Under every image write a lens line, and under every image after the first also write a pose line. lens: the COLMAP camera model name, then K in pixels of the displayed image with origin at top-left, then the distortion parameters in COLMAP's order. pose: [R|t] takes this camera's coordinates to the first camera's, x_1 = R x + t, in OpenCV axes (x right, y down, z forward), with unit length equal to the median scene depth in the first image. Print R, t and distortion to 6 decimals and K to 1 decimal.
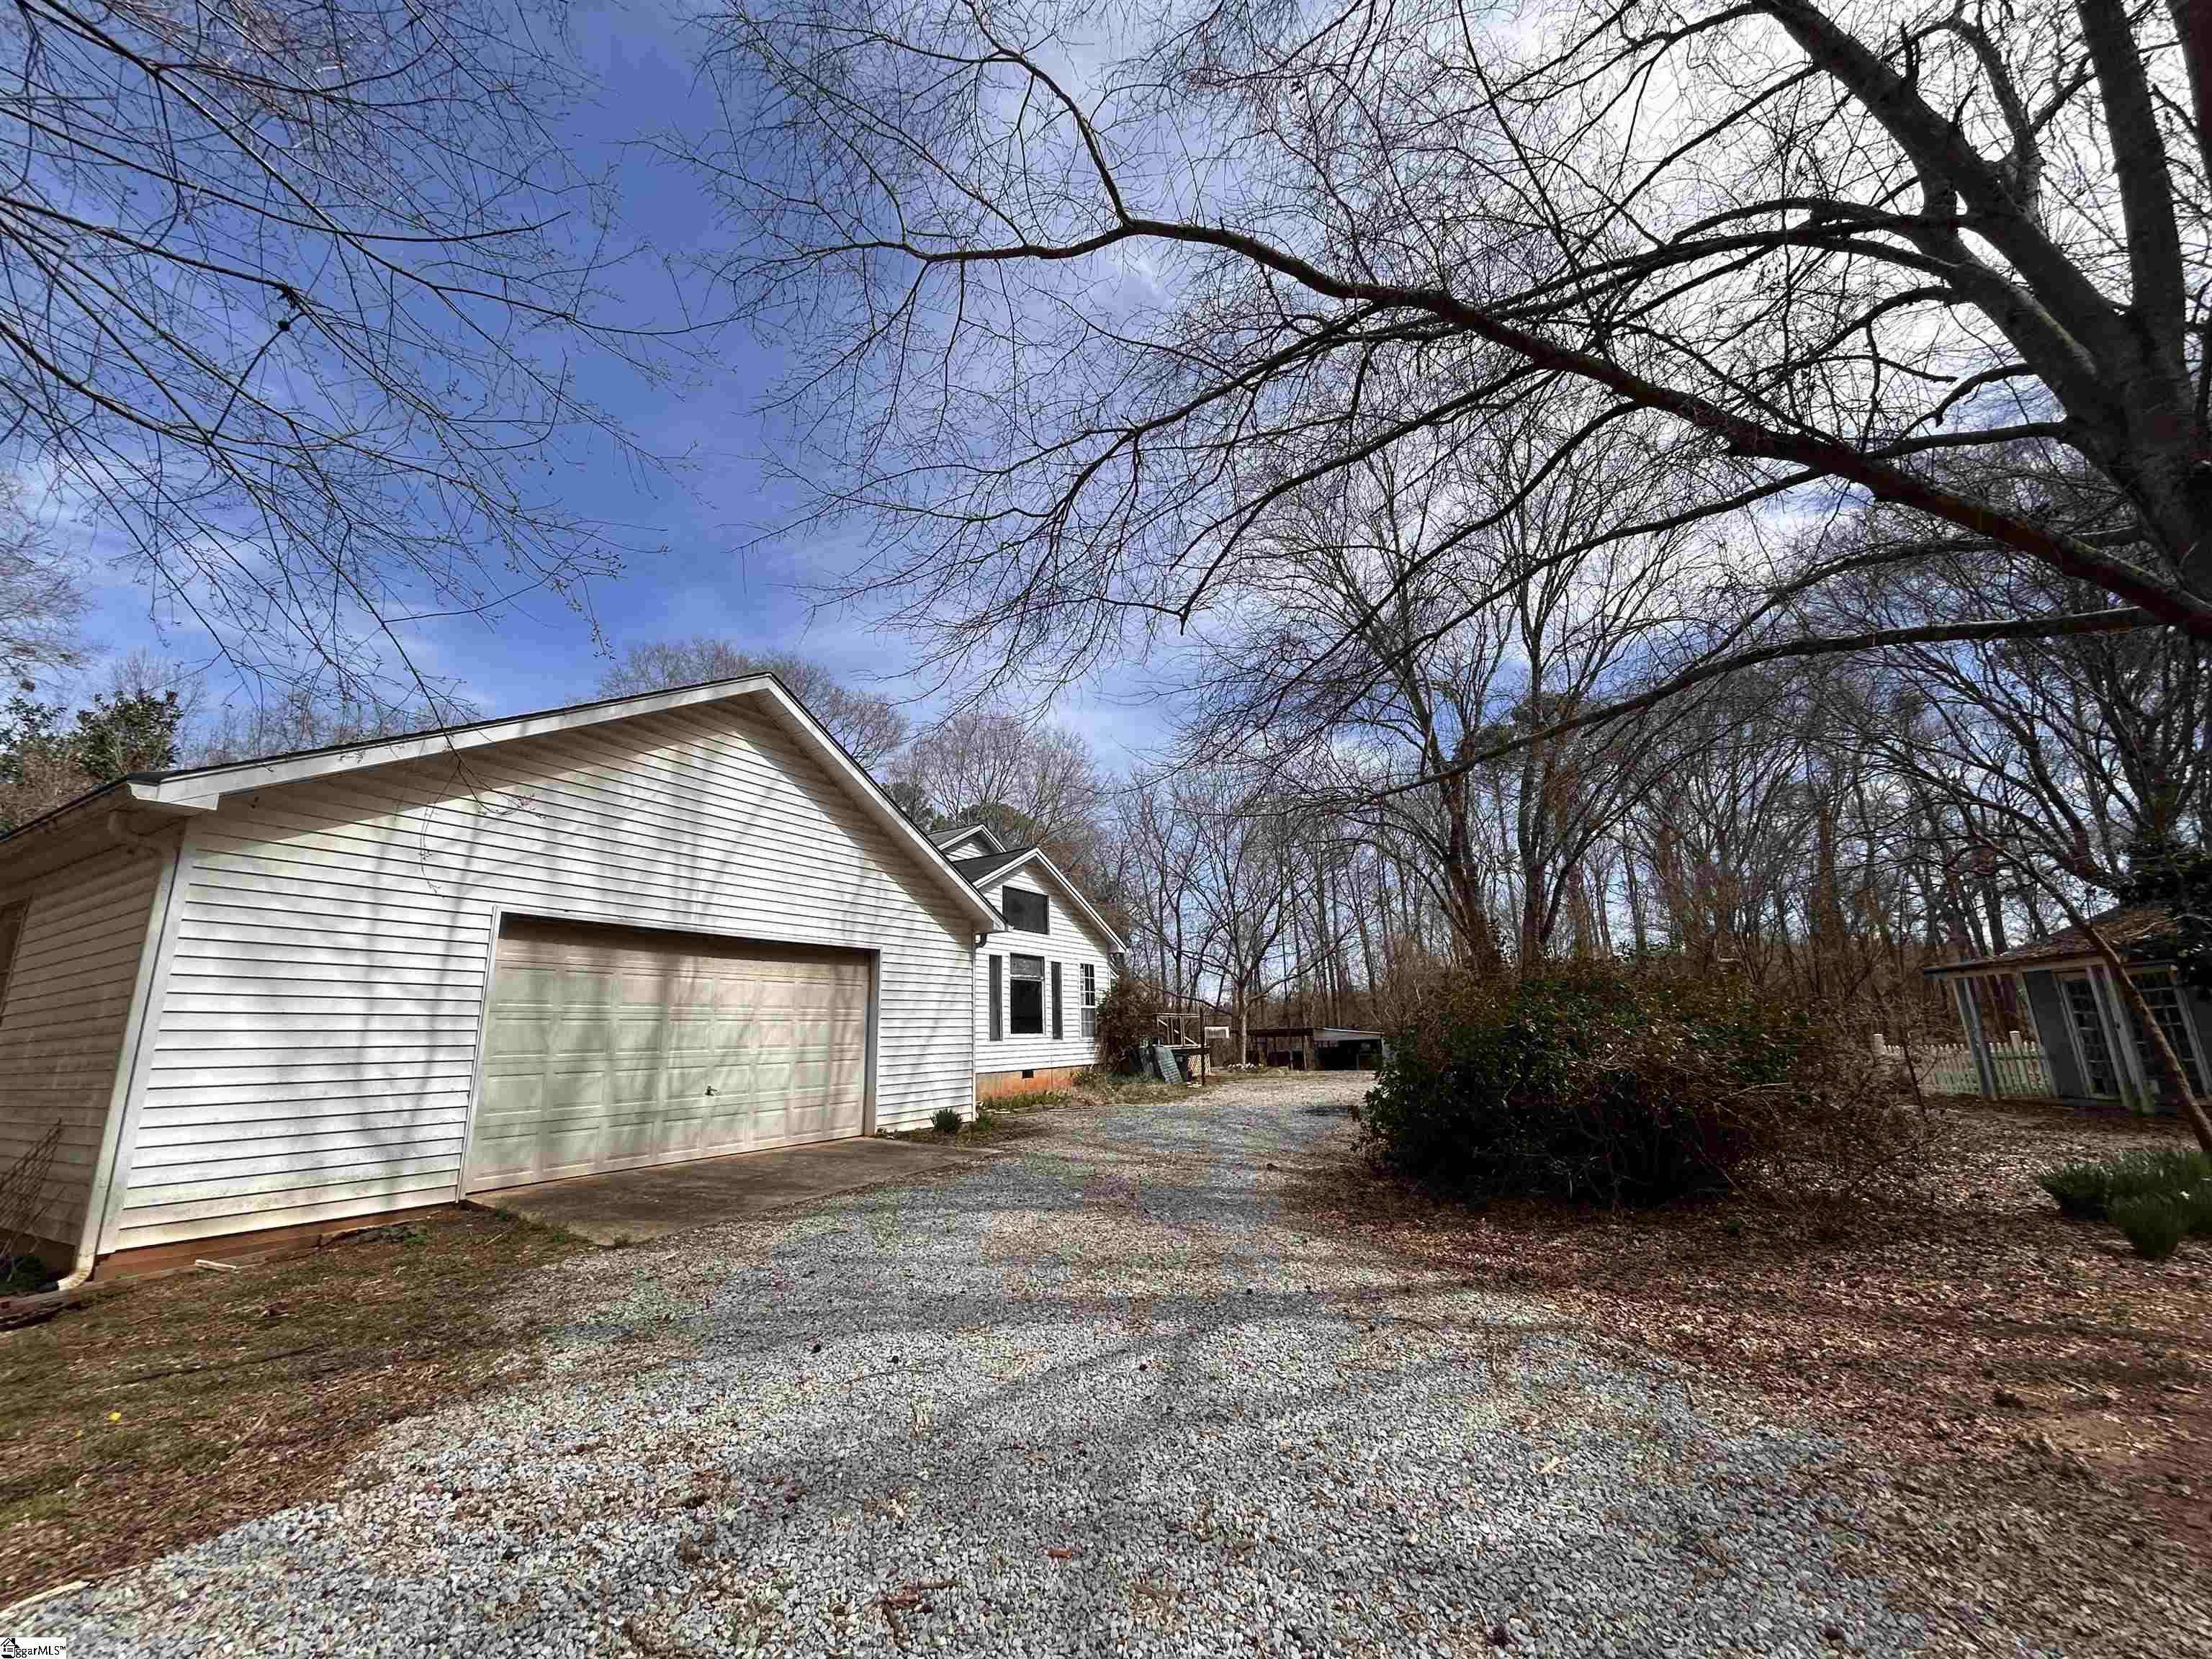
lens RADIAL K [[892.5, 0, 1100.5], [0, 892.5, 821.8], [0, 0, 1]] dist [-0.003323, 0.000464]
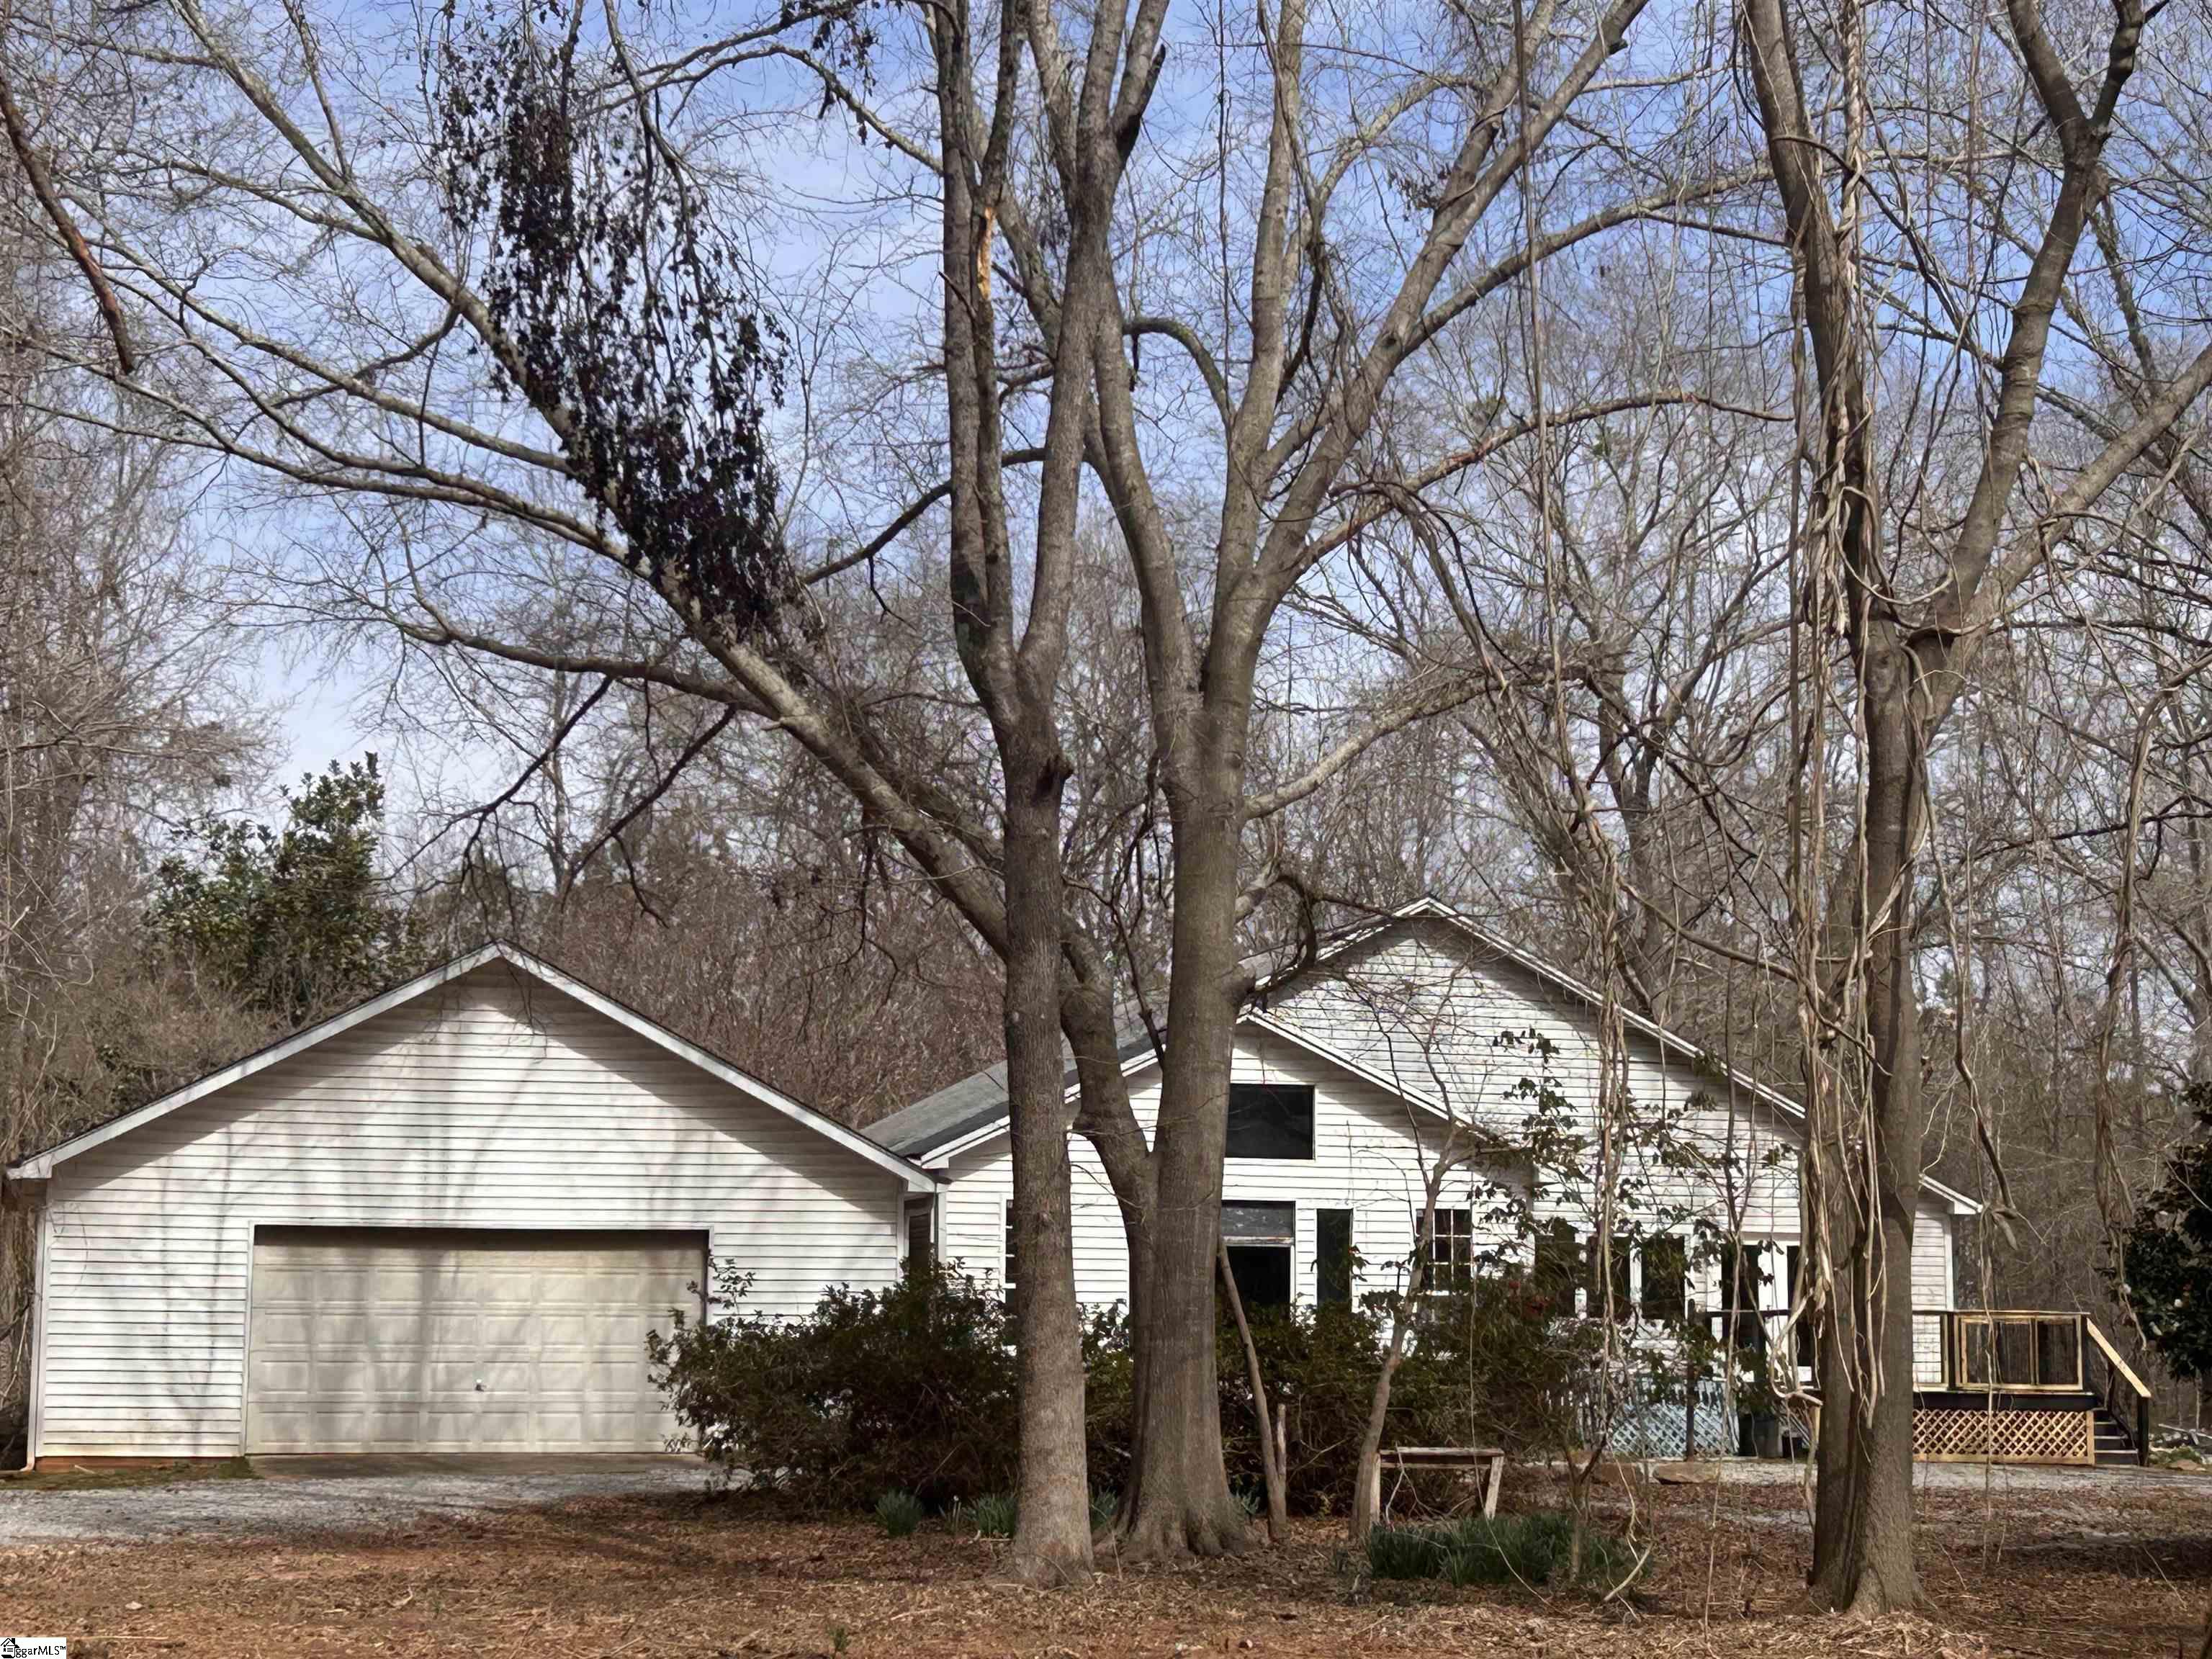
lens RADIAL K [[4250.4, 0, 1107.1], [0, 4250.4, 831.5], [0, 0, 1]] dist [0.123441, 0.000000]
pose [[0.677014, -0.053830, -0.733999, 3.776810], [0.145832, 0.987358, 0.062100, -0.530292], [0.721377, -0.149084, 0.676305, -1.711728]]
